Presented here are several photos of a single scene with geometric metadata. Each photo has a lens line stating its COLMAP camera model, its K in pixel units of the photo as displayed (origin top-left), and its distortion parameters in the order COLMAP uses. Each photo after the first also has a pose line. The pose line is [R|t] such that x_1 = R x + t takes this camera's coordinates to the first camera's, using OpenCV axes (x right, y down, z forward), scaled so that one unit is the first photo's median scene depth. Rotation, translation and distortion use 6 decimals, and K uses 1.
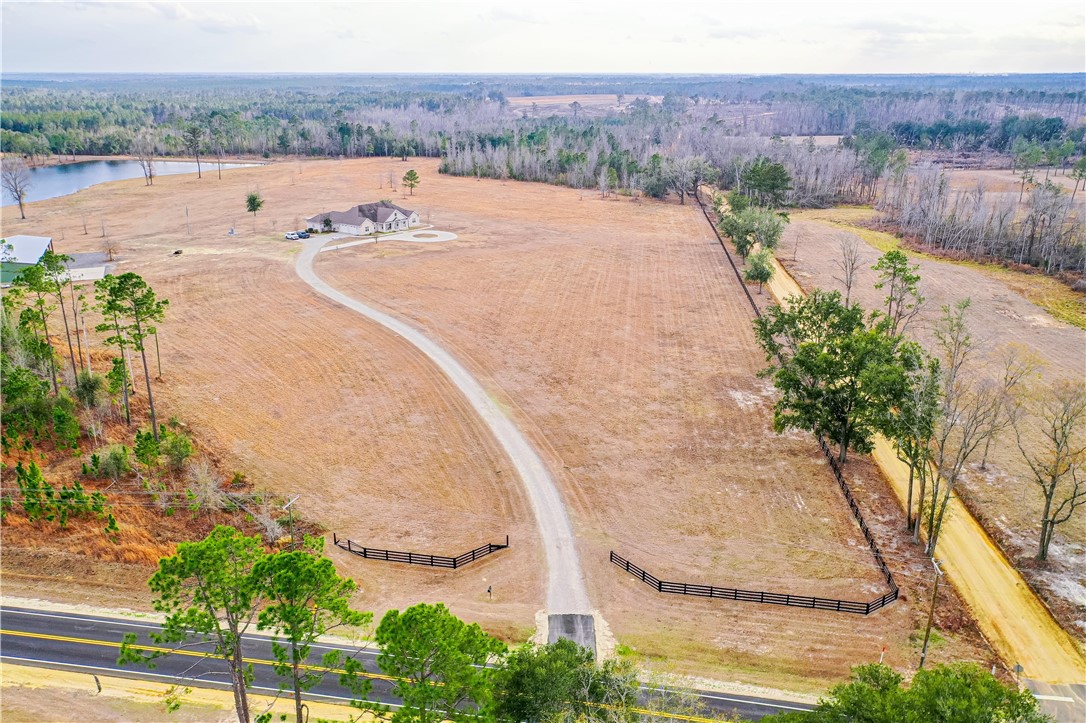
lens RADIAL K [[869.4, 0, 543.0], [0, 869.4, 361.5], [0, 0, 1]] dist [0.007341, 0.001779]
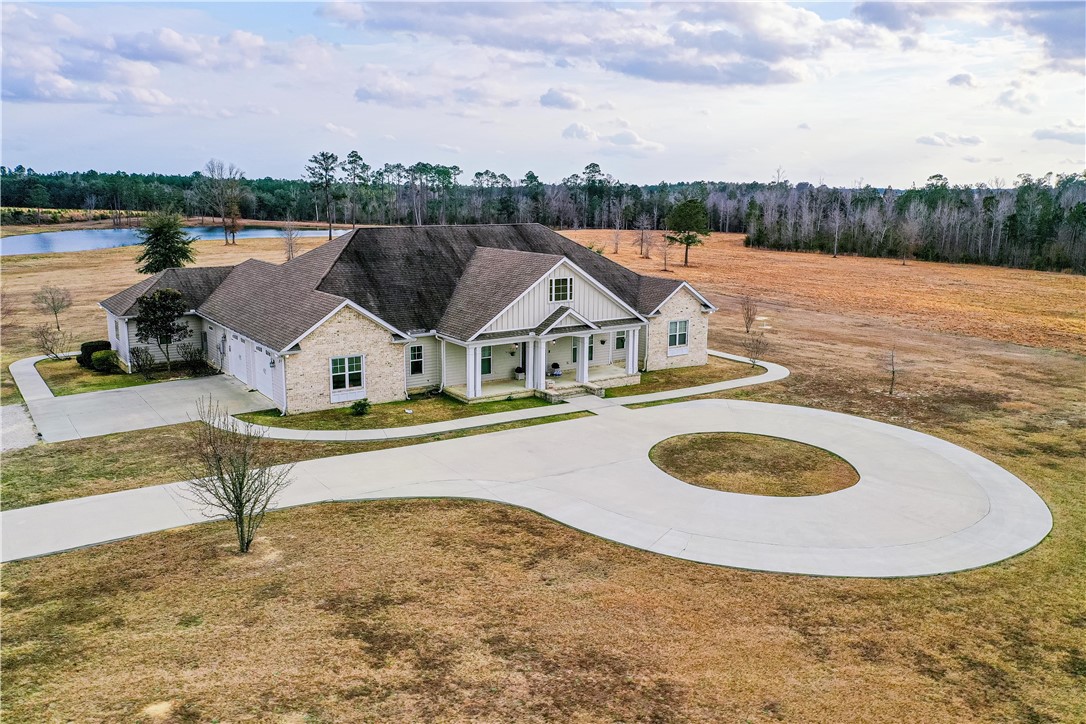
lens RADIAL K [[849.1, 0, 538.8], [0, 849.1, 347.7], [0, 0, 1]] dist [0.012826, 0.002870]
pose [[0.946181, 0.065658, -0.316907, -0.070844], [-0.109437, 0.986432, -0.122373, -0.079750], [0.304573, 0.150468, 0.940529, 0.489024]]
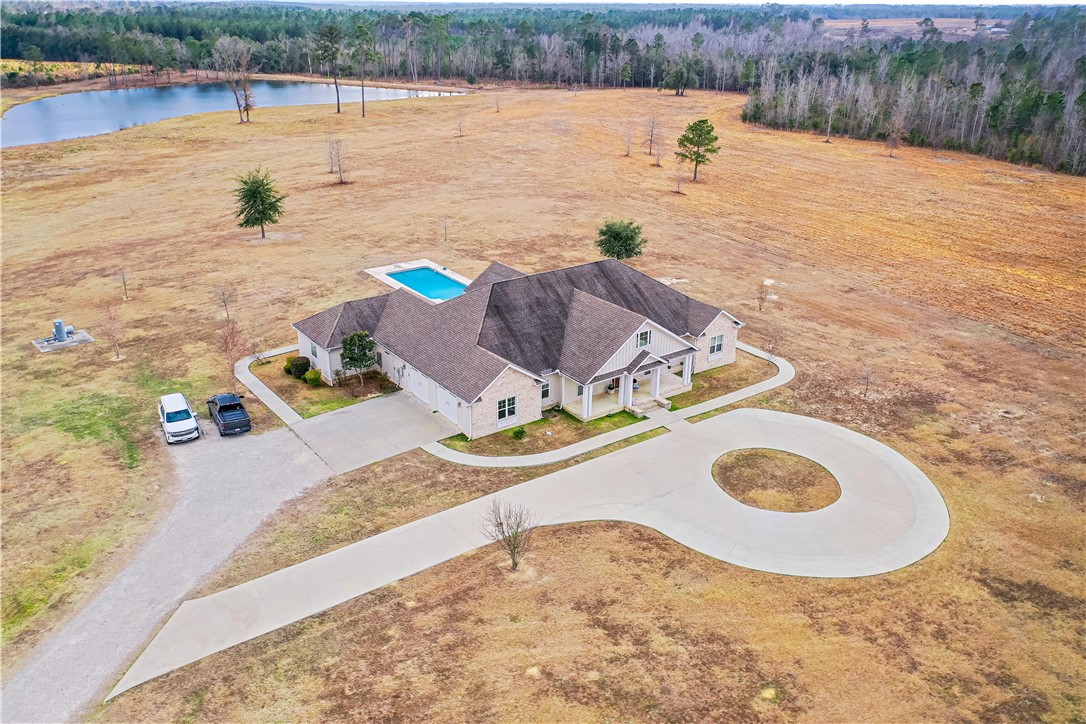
lens RADIAL K [[849.1, 0, 538.8], [0, 849.1, 347.7], [0, 0, 1]] dist [0.012826, 0.002870]
pose [[0.953625, 0.118422, -0.276724, -0.076518], [-0.100939, 0.991936, 0.076642, -0.103300], [0.283569, -0.045155, 0.957888, 0.445677]]
